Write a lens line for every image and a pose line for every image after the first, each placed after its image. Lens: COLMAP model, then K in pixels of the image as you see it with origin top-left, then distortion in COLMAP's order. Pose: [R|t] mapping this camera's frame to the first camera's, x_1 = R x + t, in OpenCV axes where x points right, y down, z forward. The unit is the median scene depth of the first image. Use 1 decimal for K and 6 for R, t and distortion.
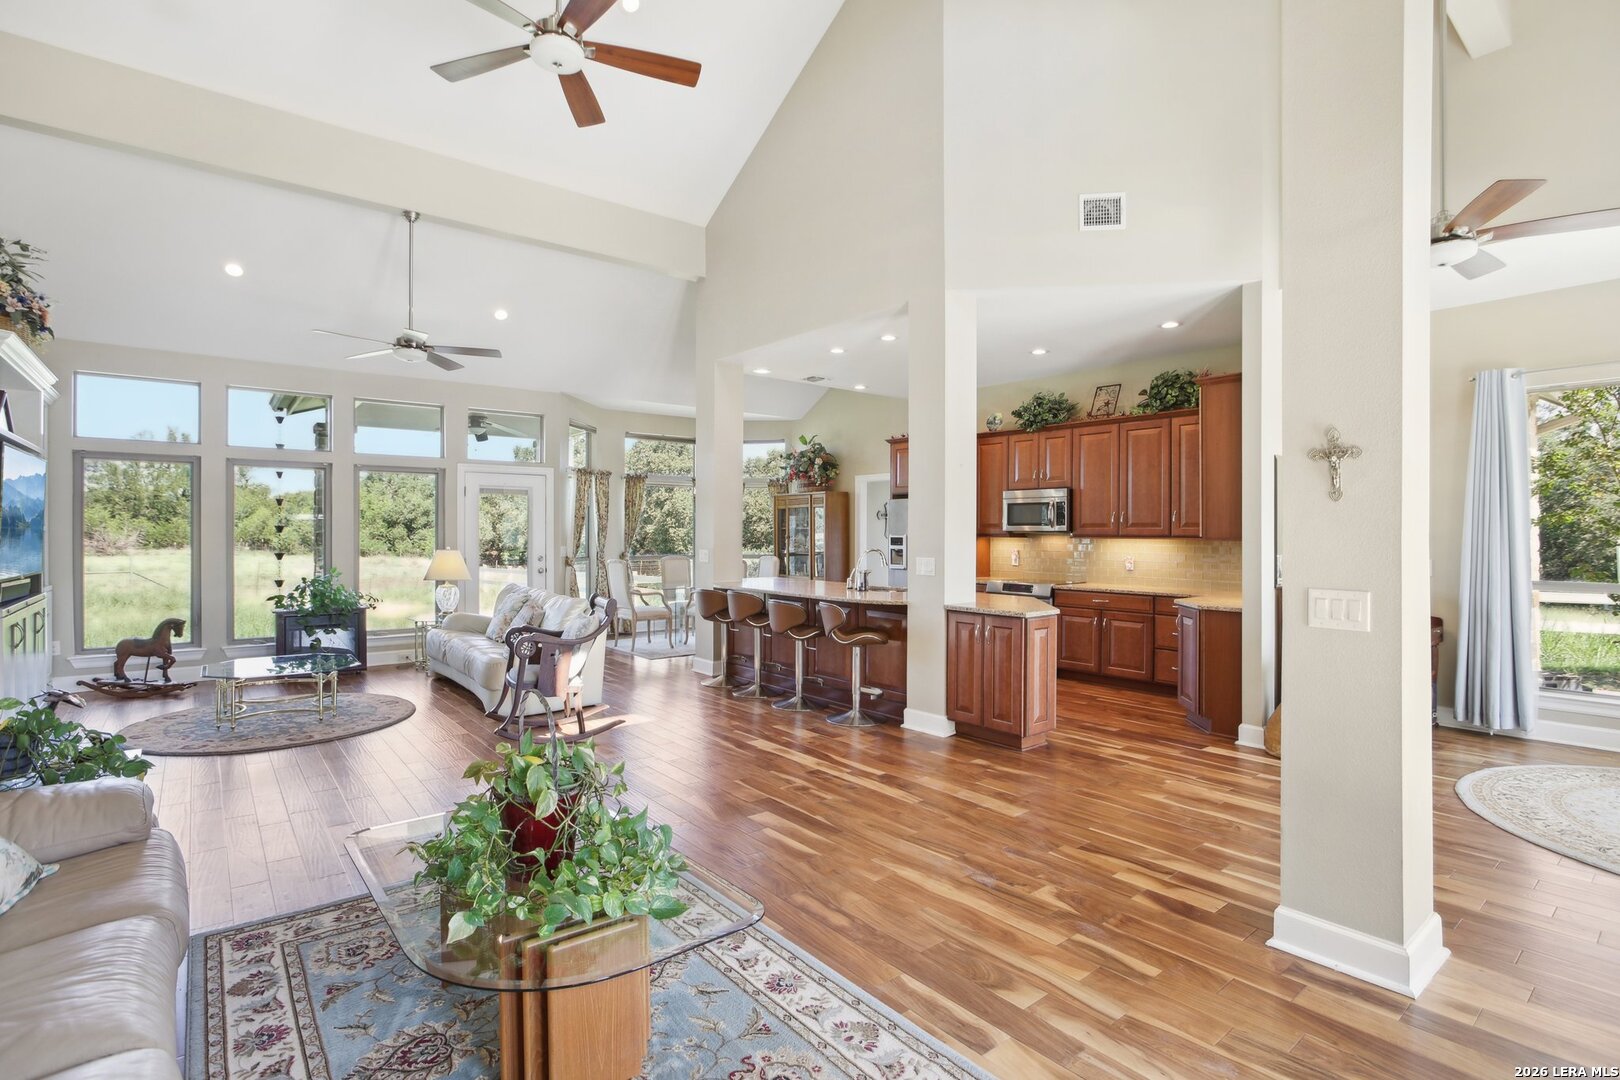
lens RADIAL K [[789.2, 0, 809.1], [0, 789.2, 533.7], [0, 0, 1]] dist [-0.055832, 0.019332]
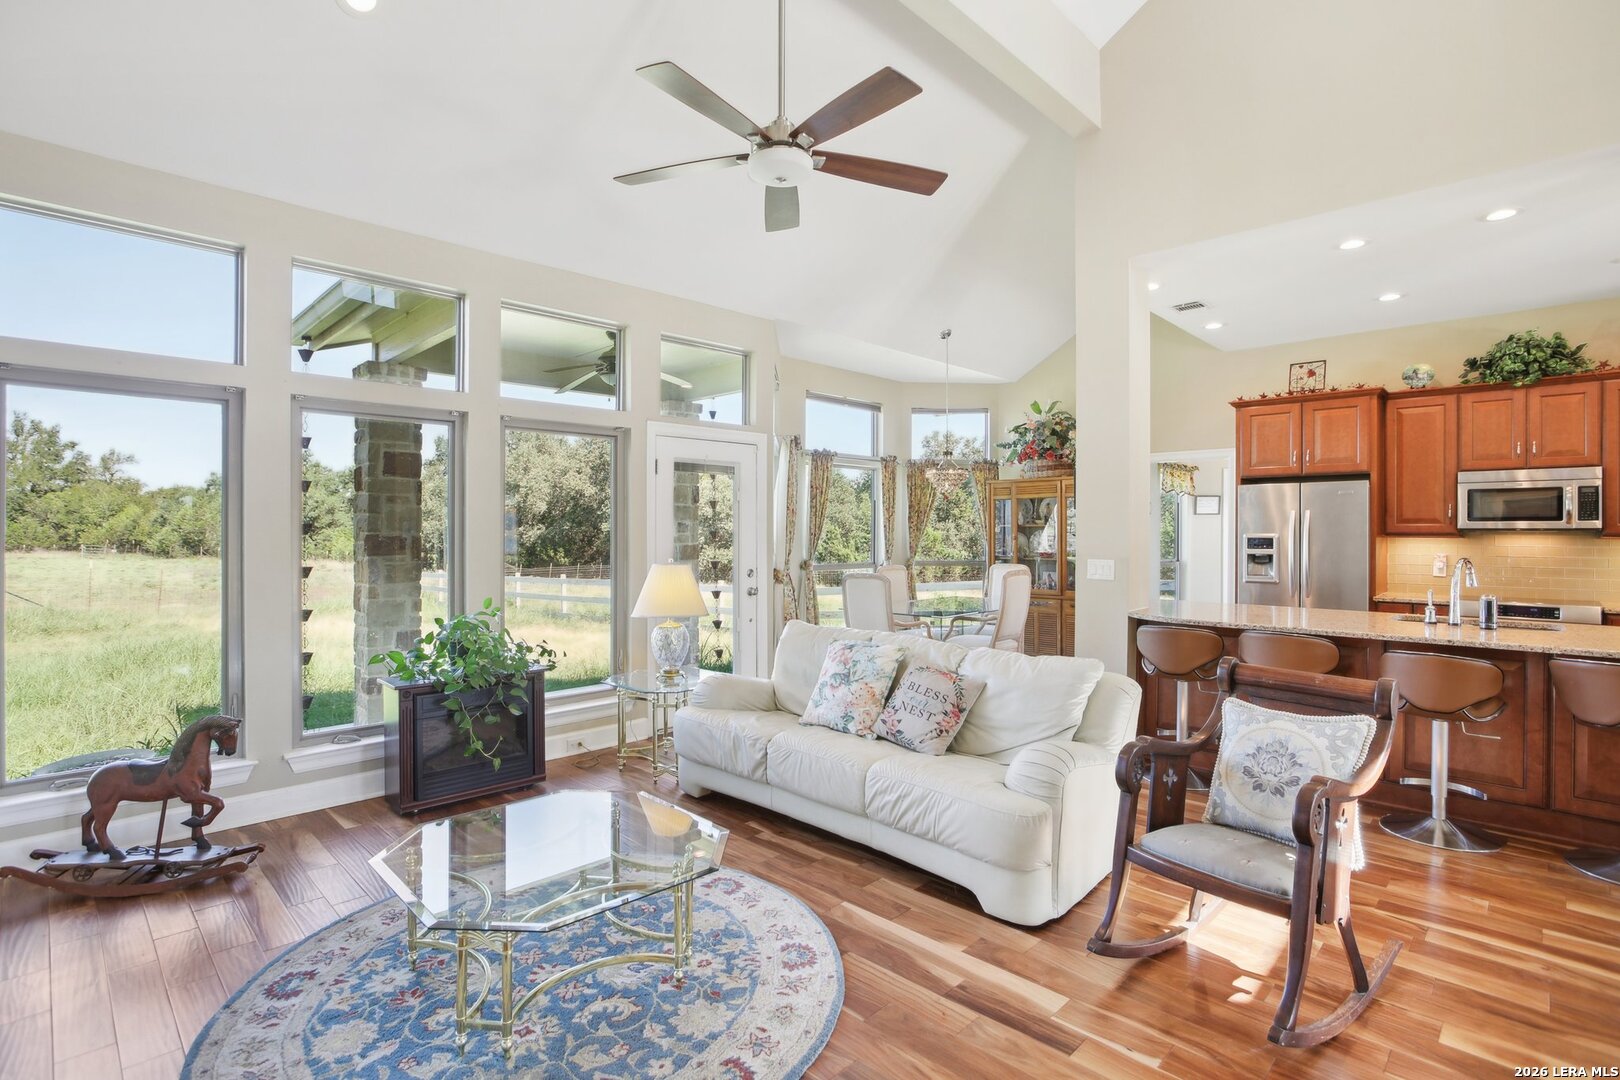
lens RADIAL K [[789.2, 0, 809.1], [0, 789.2, 533.7], [0, 0, 1]] dist [-0.055832, 0.019332]
pose [[0.993066, -0.004885, 0.117461, -0.413650], [0.004516, 0.999984, 0.003406, -0.003504], [-0.117476, -0.002852, 0.993072, 0.382873]]
